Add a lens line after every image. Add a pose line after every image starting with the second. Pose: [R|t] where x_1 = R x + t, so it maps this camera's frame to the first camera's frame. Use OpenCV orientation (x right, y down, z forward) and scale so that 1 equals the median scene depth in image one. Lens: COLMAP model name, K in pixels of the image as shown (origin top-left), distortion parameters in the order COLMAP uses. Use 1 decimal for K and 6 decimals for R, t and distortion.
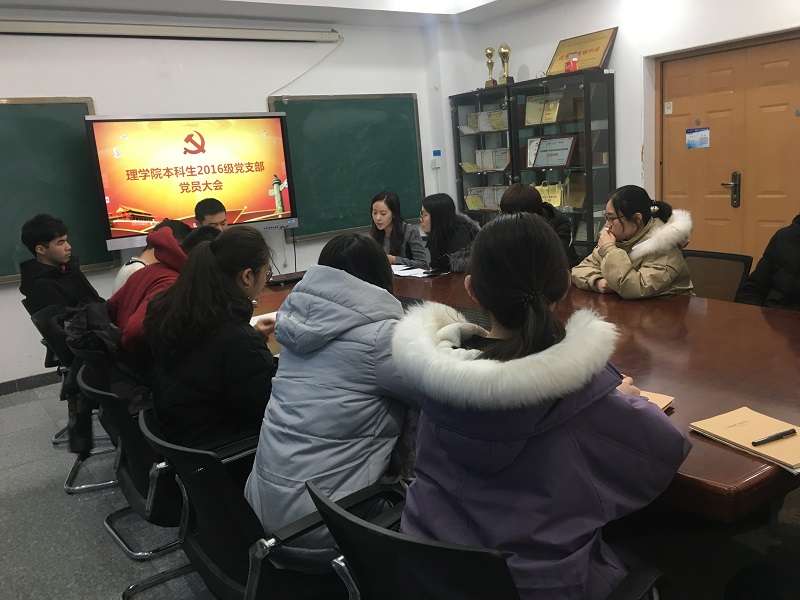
lens RADIAL K [[681.1, 0, 400.0], [0, 681.1, 300.0], [0, 0, 1]] dist [-0.001936, -0.001642]
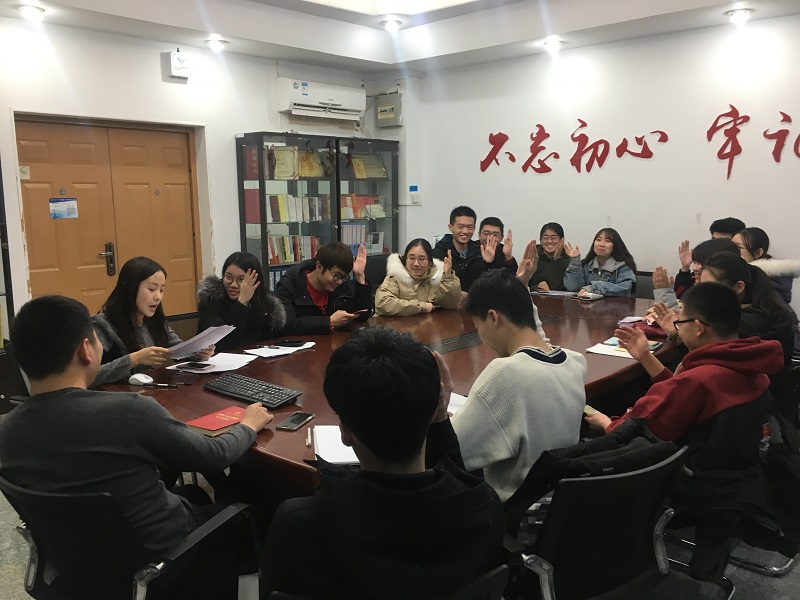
lens RADIAL K [[681.1, 0, 400.0], [0, 681.1, 300.0], [0, 0, 1]] dist [-0.001936, -0.001642]
pose [[-0.241659, -0.063109, 0.968307, -0.614889], [0.222869, 0.967597, 0.118684, -0.123193], [-0.944421, 0.244487, -0.219763, 0.806544]]
